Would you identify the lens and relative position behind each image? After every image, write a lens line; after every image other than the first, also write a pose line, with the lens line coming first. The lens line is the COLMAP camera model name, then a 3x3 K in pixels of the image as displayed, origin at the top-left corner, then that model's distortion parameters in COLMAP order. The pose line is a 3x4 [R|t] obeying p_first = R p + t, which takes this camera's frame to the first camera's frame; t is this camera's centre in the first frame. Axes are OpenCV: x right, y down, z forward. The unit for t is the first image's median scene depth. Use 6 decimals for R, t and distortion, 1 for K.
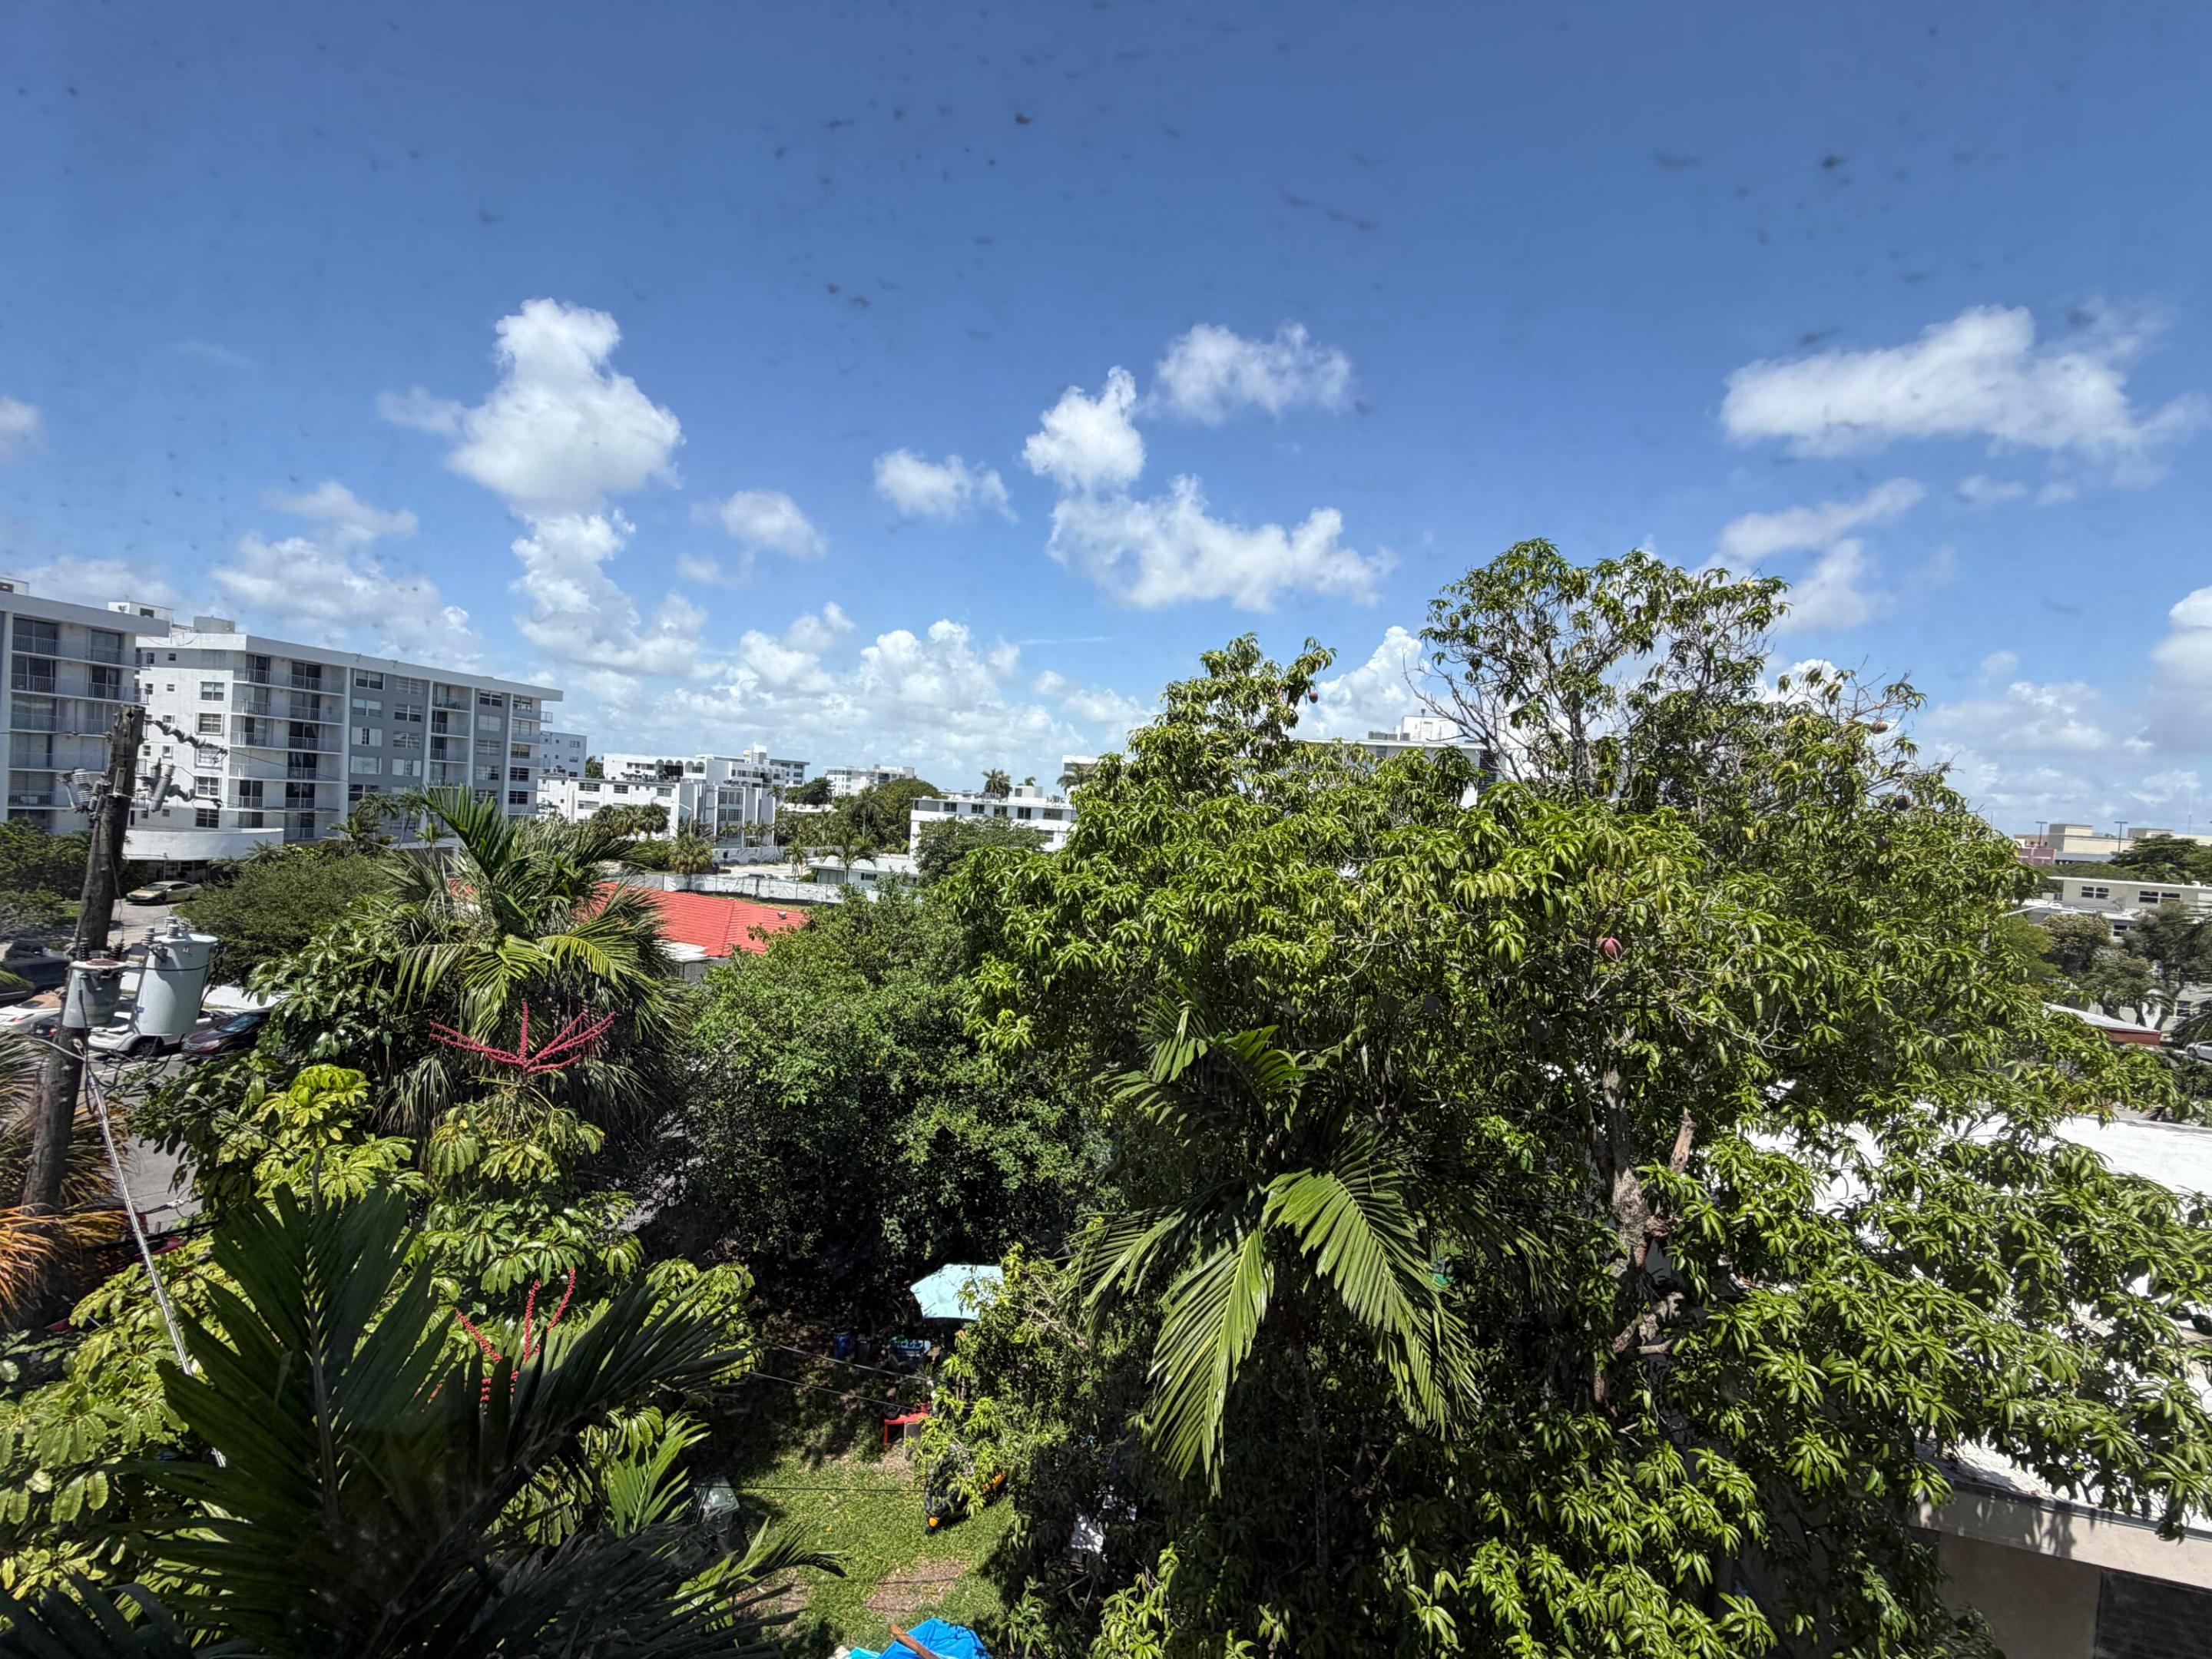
lens RADIAL K [[885.9, 0, 1106.0], [0, 885.9, 829.5], [0, 0, 1]] dist [0.006504, 0.000017]
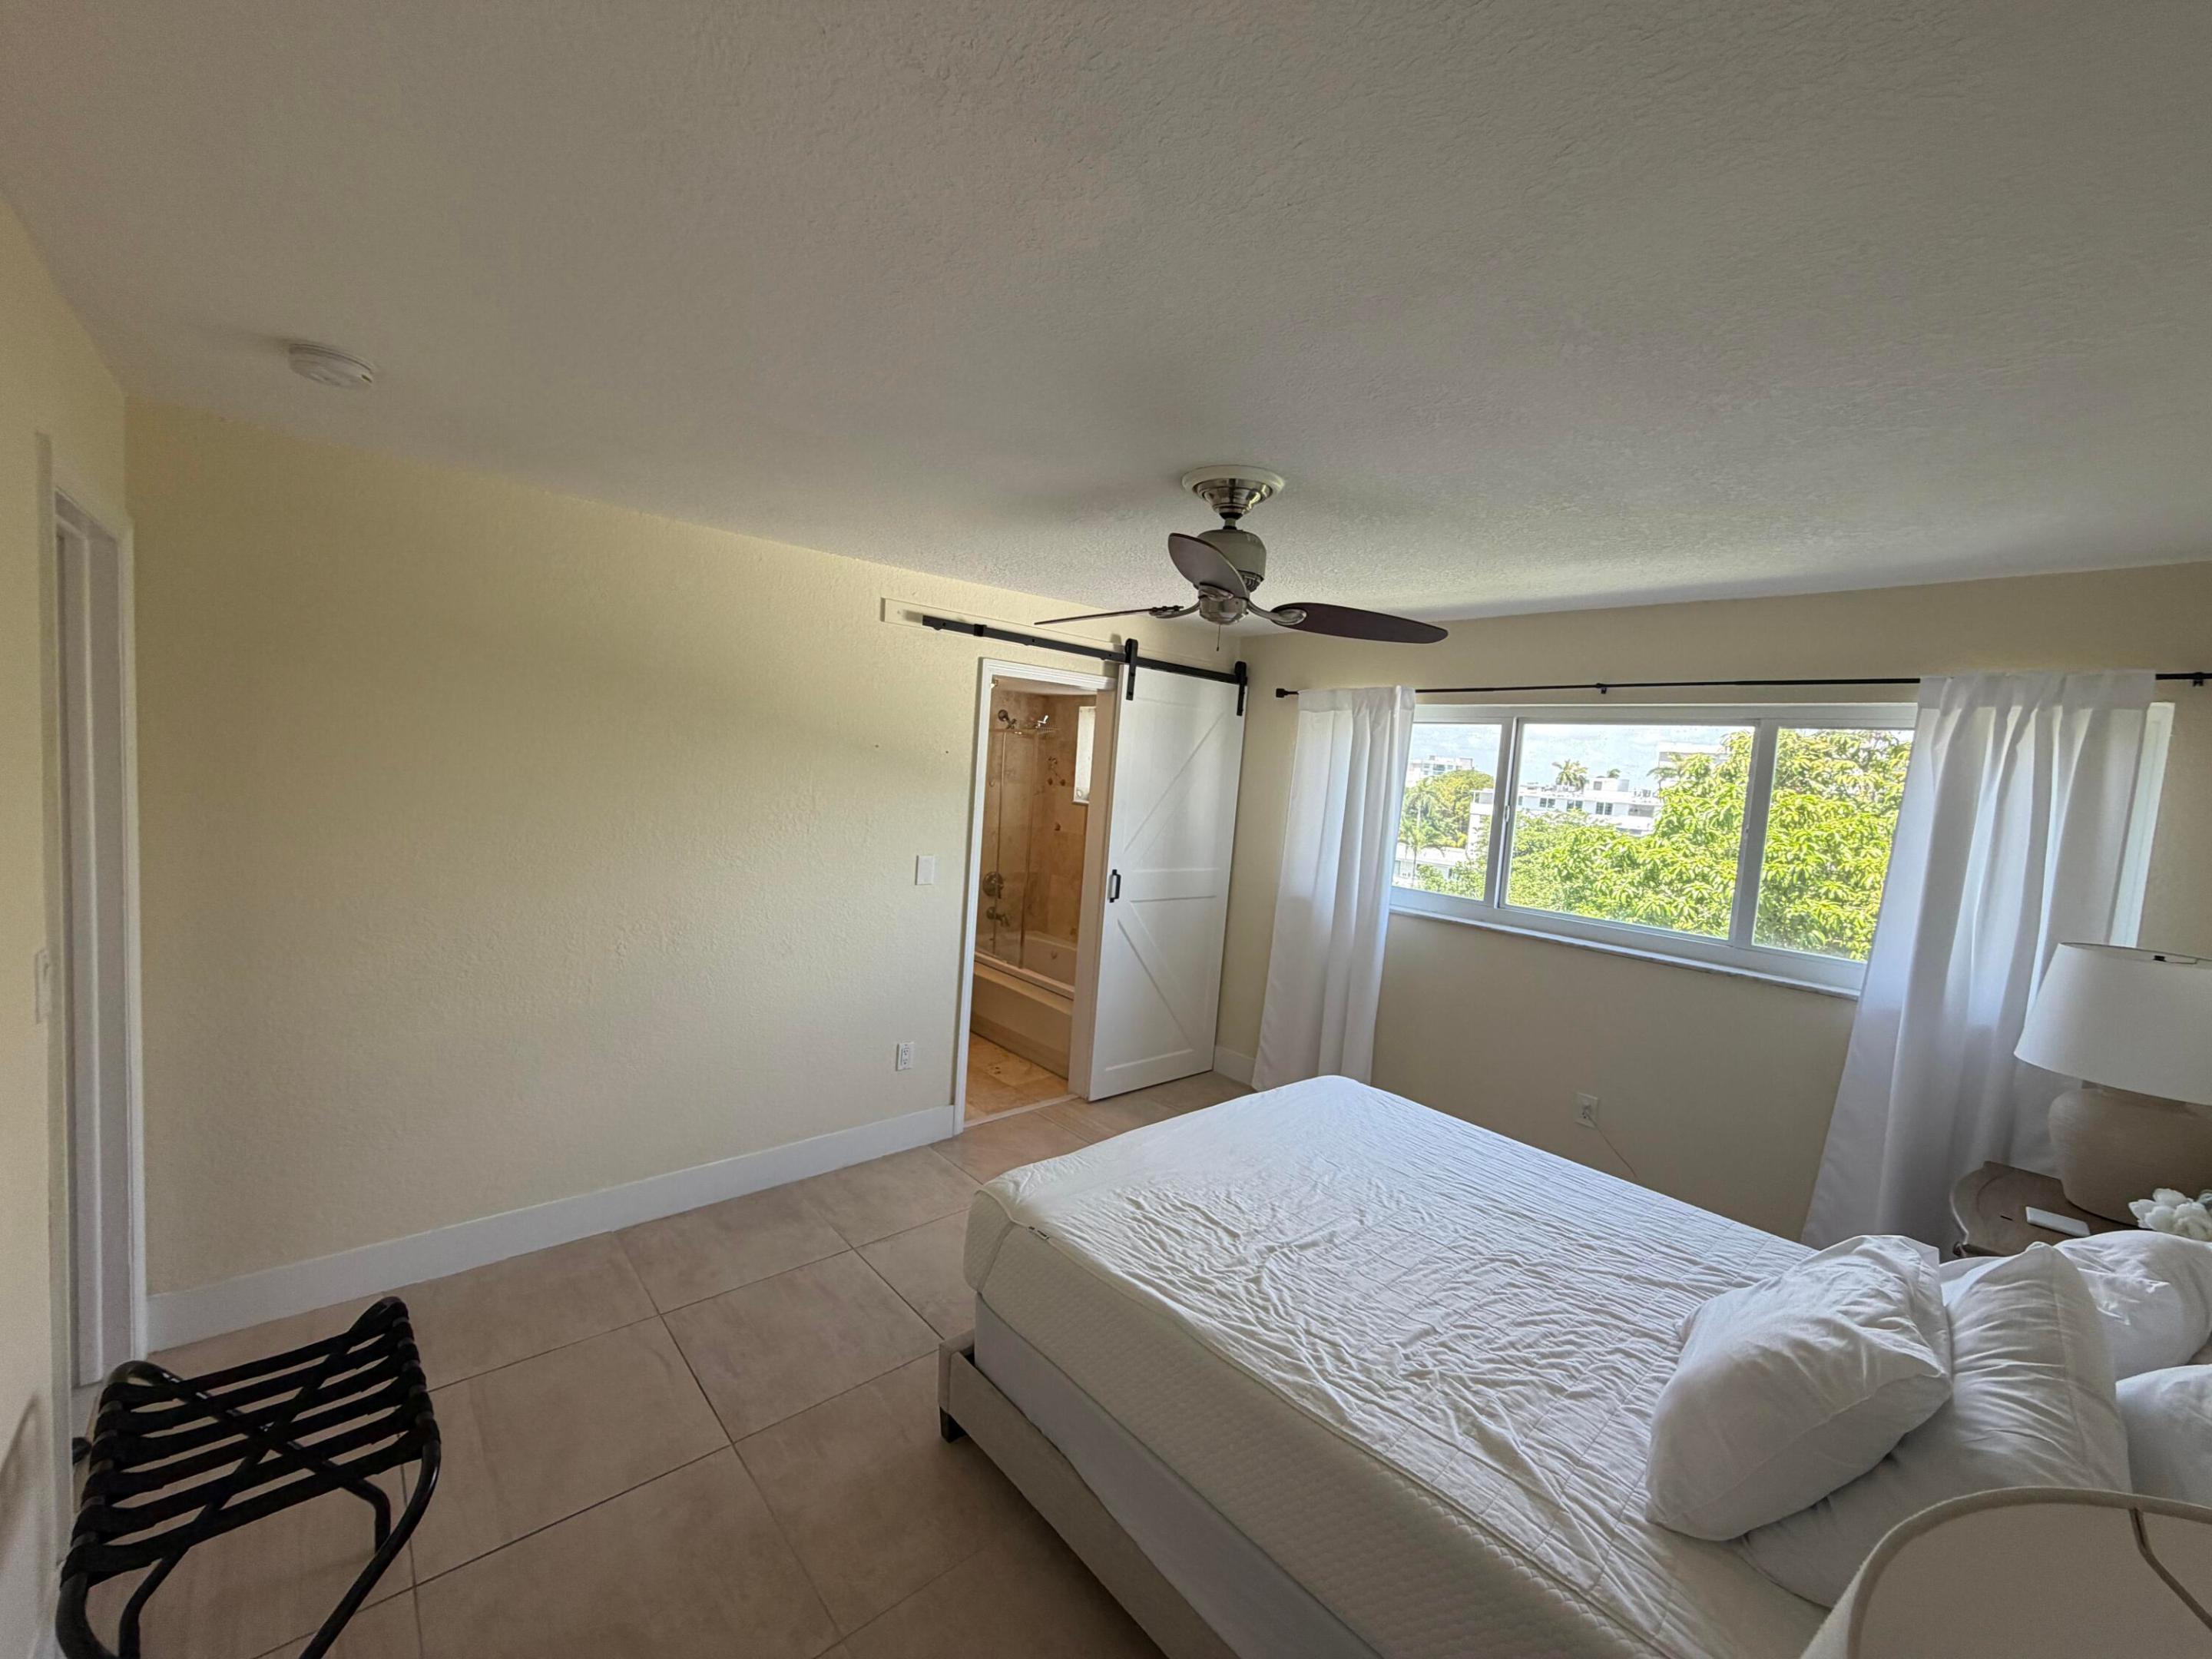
lens RADIAL K [[880.9, 0, 1097.2], [0, 880.9, 829.1], [0, 0, 1]] dist [0.000054, 0.000173]
pose [[0.817657, 0.039106, -0.574376, 0.038501], [-0.033370, 0.999232, 0.020528, 0.018876], [0.574738, 0.002383, 0.818334, -0.601539]]
